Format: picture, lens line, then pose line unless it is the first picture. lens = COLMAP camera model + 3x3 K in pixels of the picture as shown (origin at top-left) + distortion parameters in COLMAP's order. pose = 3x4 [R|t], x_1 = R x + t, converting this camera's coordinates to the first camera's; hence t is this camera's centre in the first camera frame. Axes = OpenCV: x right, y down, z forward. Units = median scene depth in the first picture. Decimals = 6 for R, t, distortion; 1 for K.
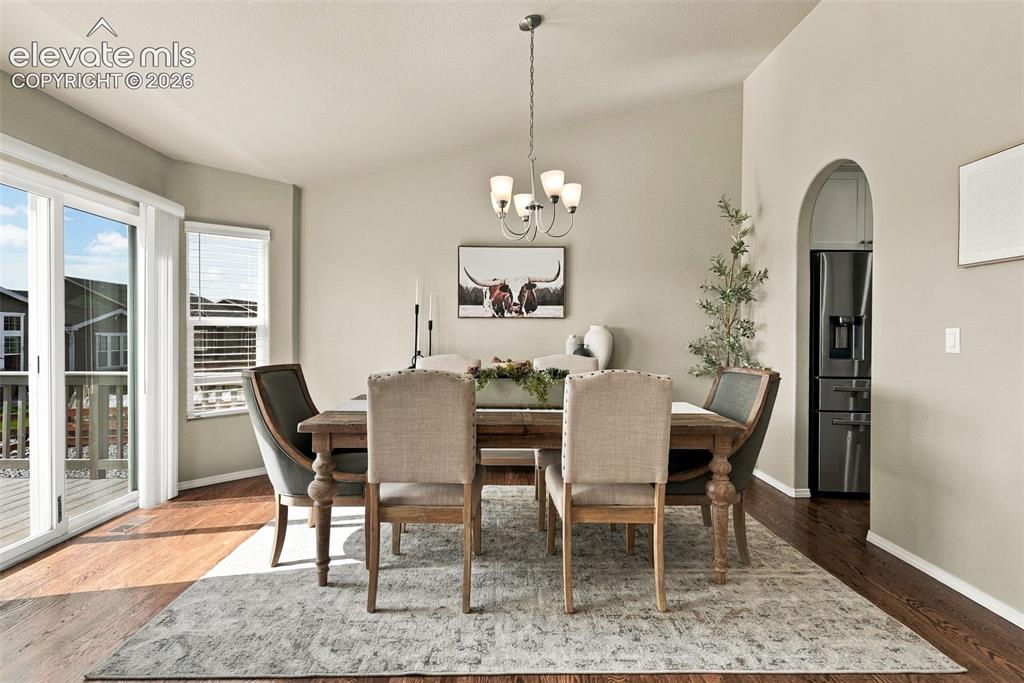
lens RADIAL K [[528.4, 0, 512.0], [0, 528.4, 341.5], [0, 0, 1]] dist [0.001220, 0.000049]
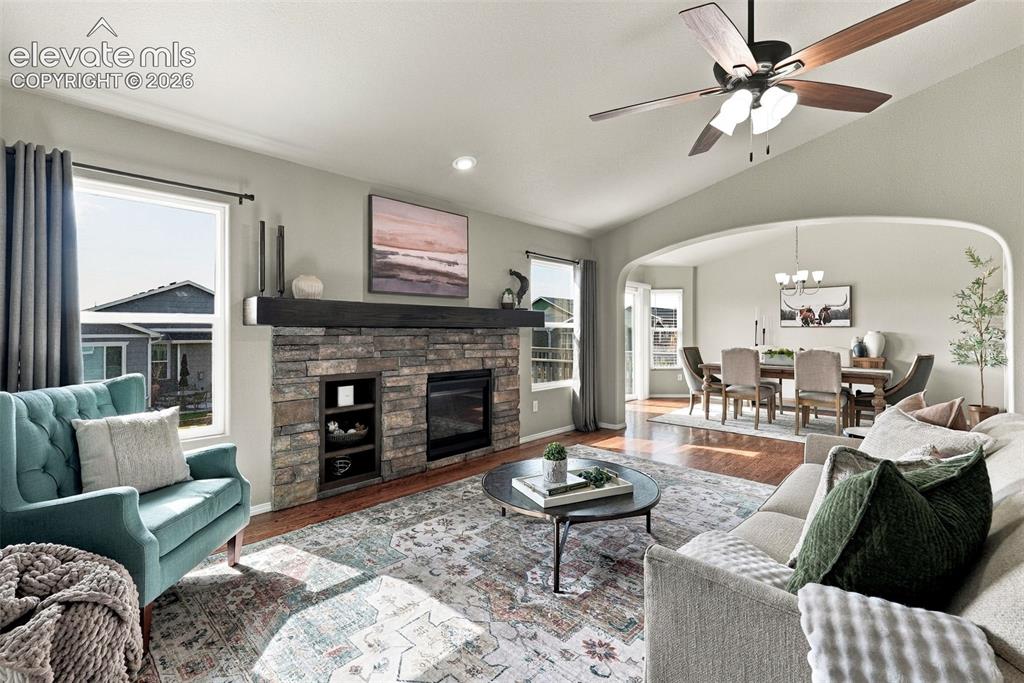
lens RADIAL K [[455.8, 0, 511.5], [0, 455.8, 327.7], [0, 0, 1]] dist [0.000032, 0.000137]
pose [[0.730373, -0.005445, -0.683026, 0.308804], [-0.011528, 0.999728, -0.020297, 0.001761], [0.682951, 0.022698, 0.730112, -0.847090]]
